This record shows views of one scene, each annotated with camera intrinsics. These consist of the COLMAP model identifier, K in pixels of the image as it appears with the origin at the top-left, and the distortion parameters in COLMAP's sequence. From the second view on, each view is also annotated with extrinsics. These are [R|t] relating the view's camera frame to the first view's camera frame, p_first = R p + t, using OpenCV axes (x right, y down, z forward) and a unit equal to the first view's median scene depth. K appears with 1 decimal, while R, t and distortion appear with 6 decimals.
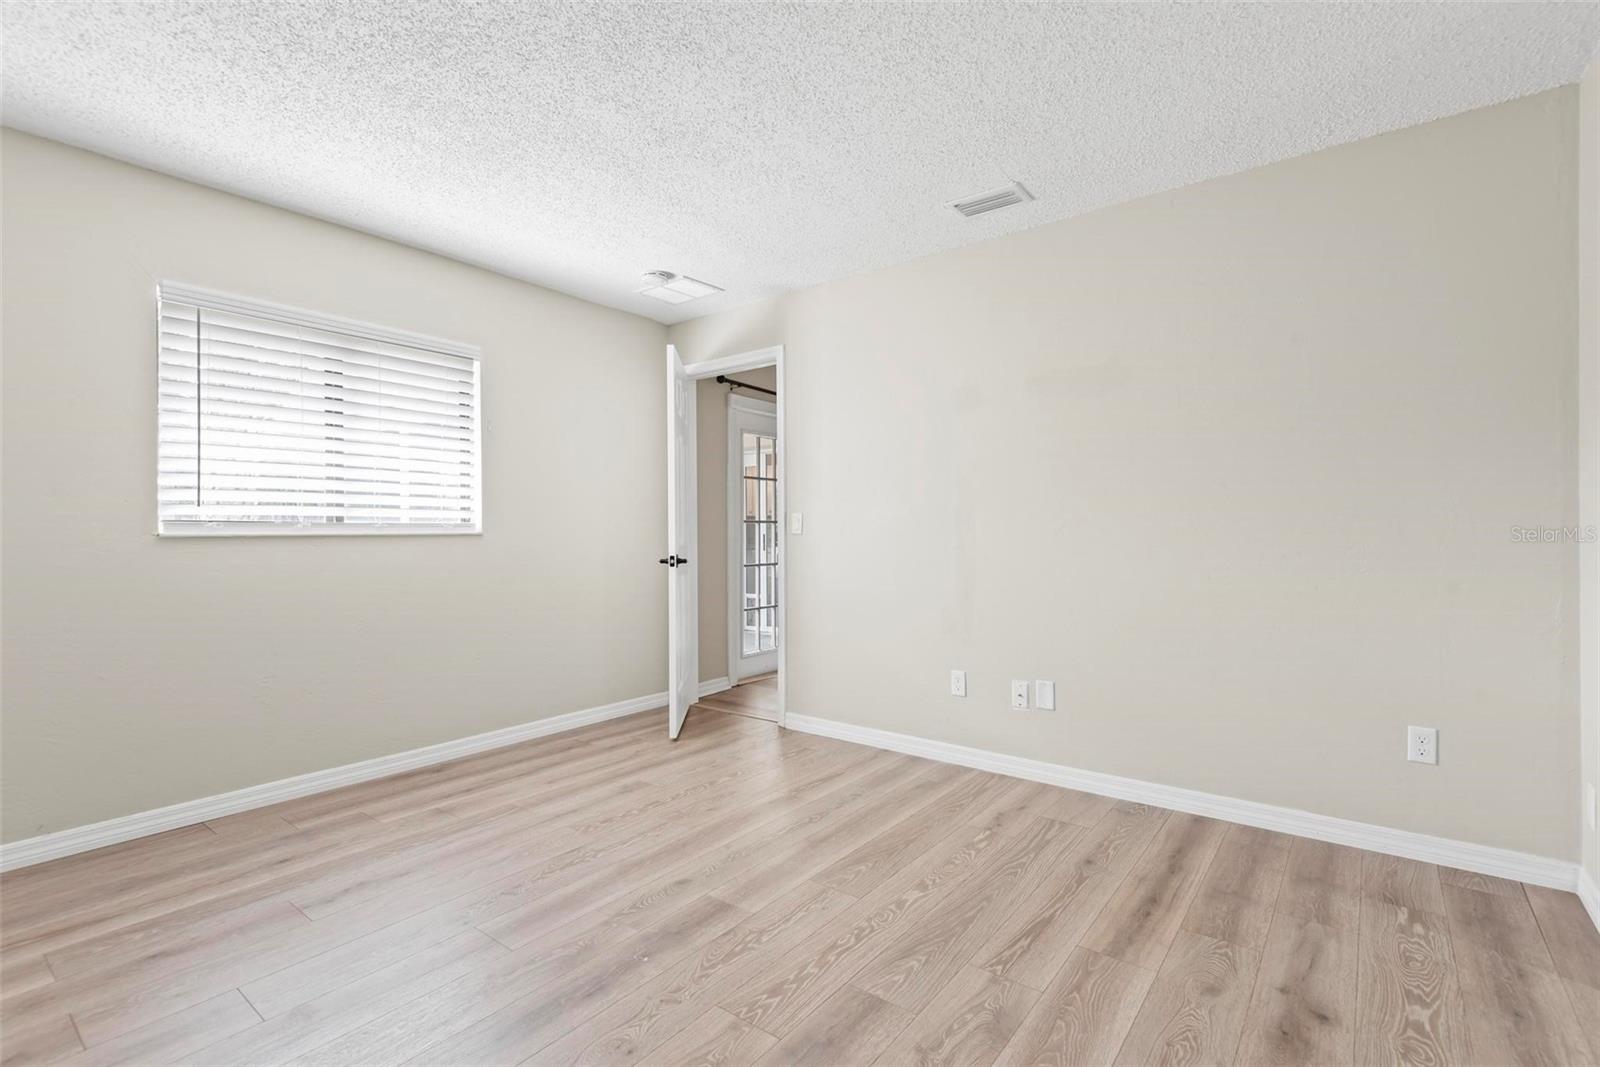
lens RADIAL K [[725.6, 0, 803.4], [0, 725.6, 528.1], [0, 0, 1]] dist [0.026186, -0.016277]
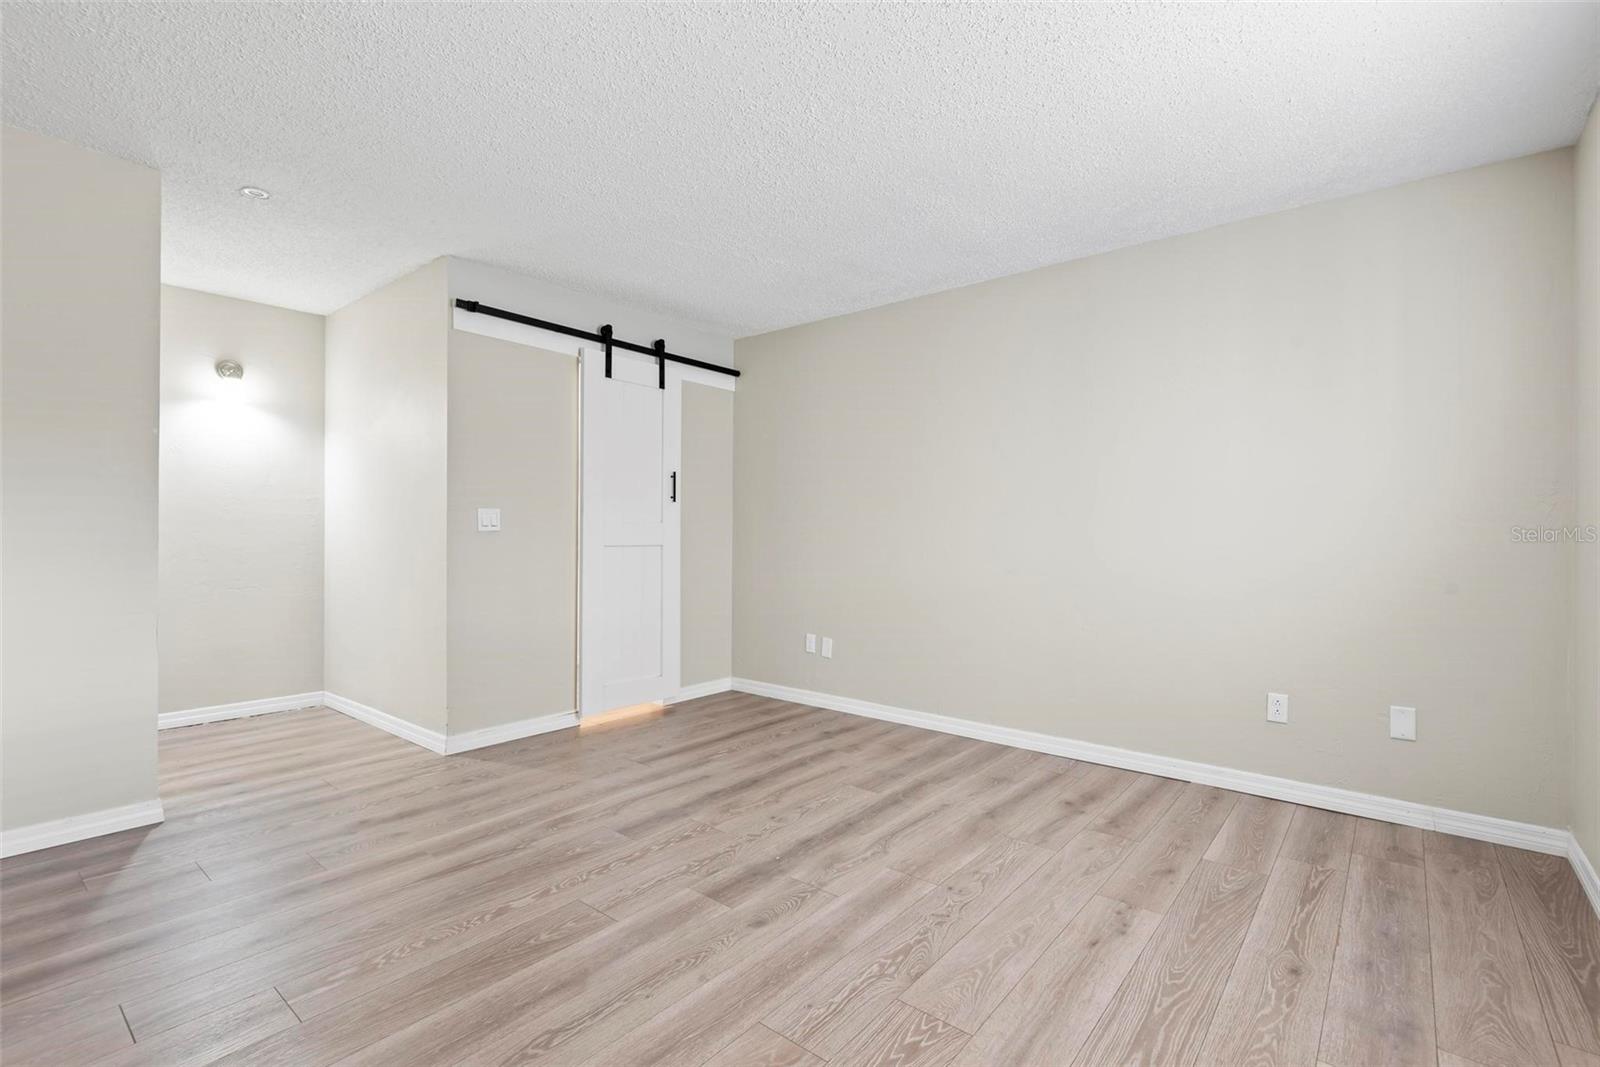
lens RADIAL K [[725.6, 0, 805.9], [0, 725.6, 532.6], [0, 0, 1]] dist [0.026186, -0.016277]
pose [[-0.999637, -0.000274, 0.026949, -0.225029], [-0.000292, 1.000000, -0.000648, 0.006320], [-0.026948, -0.000655, -0.999637, 1.723401]]
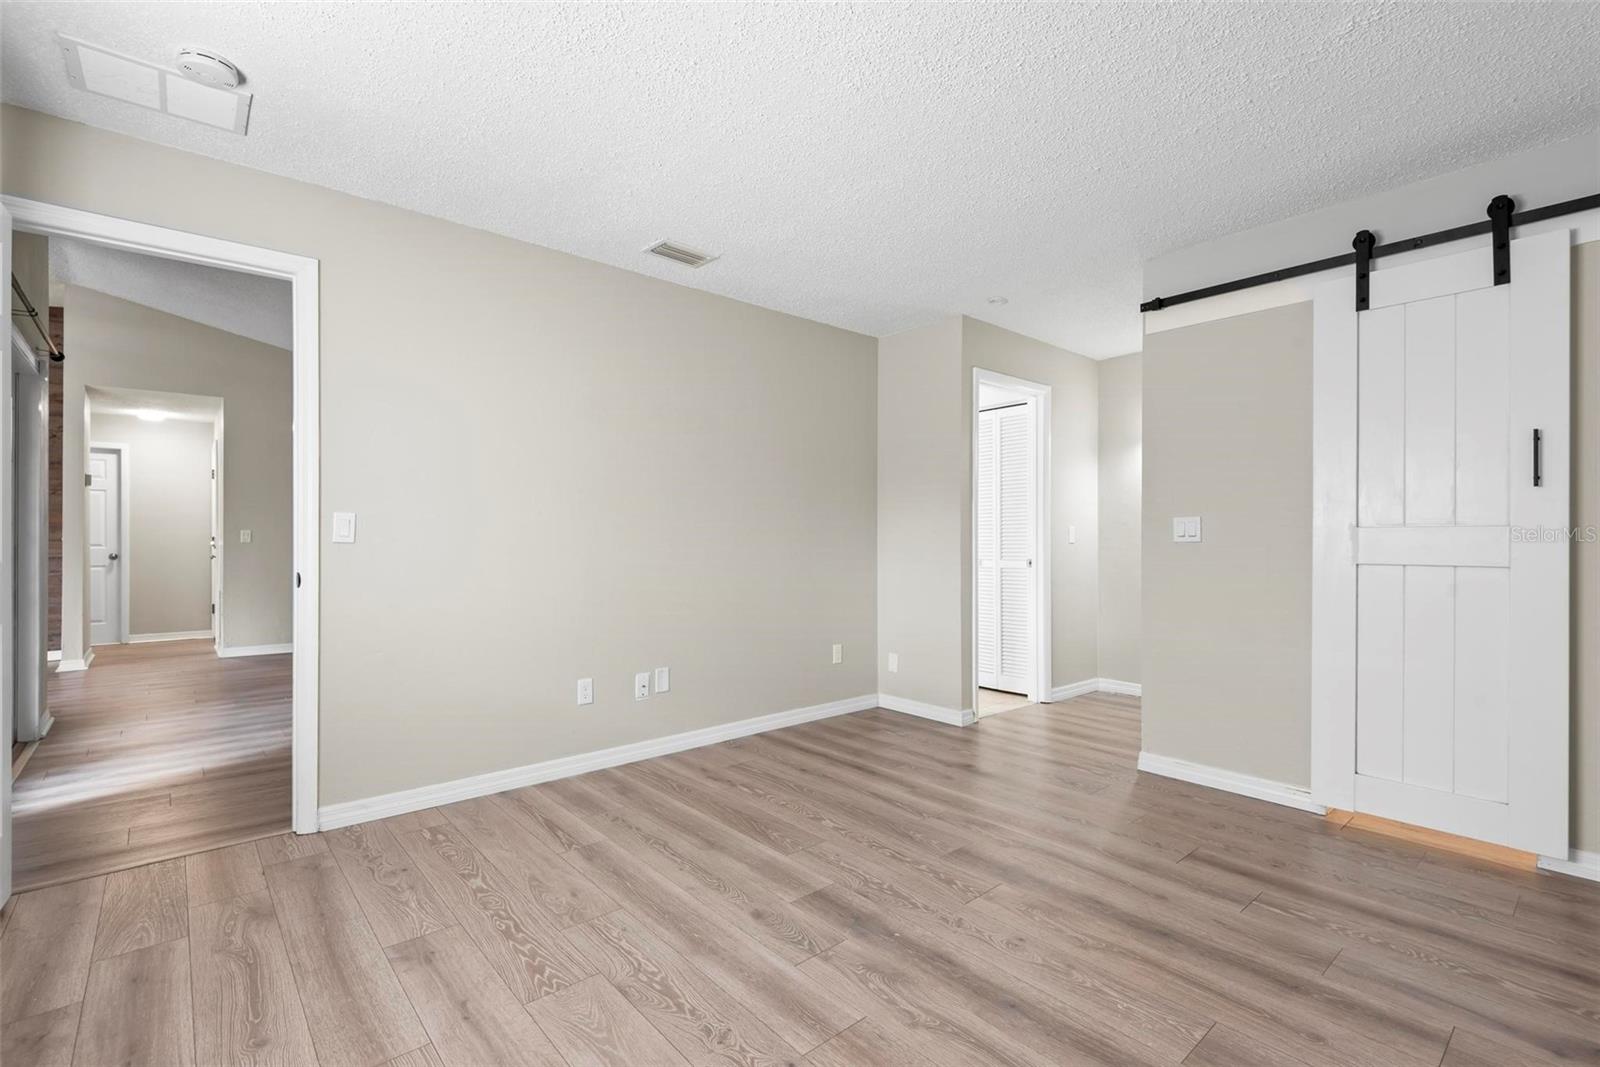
lens RADIAL K [[725.6, 0, 804.9], [0, 725.6, 535.7], [0, 0, 1]] dist [0.026186, -0.016277]
pose [[0.193697, 0.009567, 0.981015, -0.979322], [-0.005605, 0.999947, -0.008645, 0.006592], [-0.981045, -0.003824, 0.193740, 0.693500]]
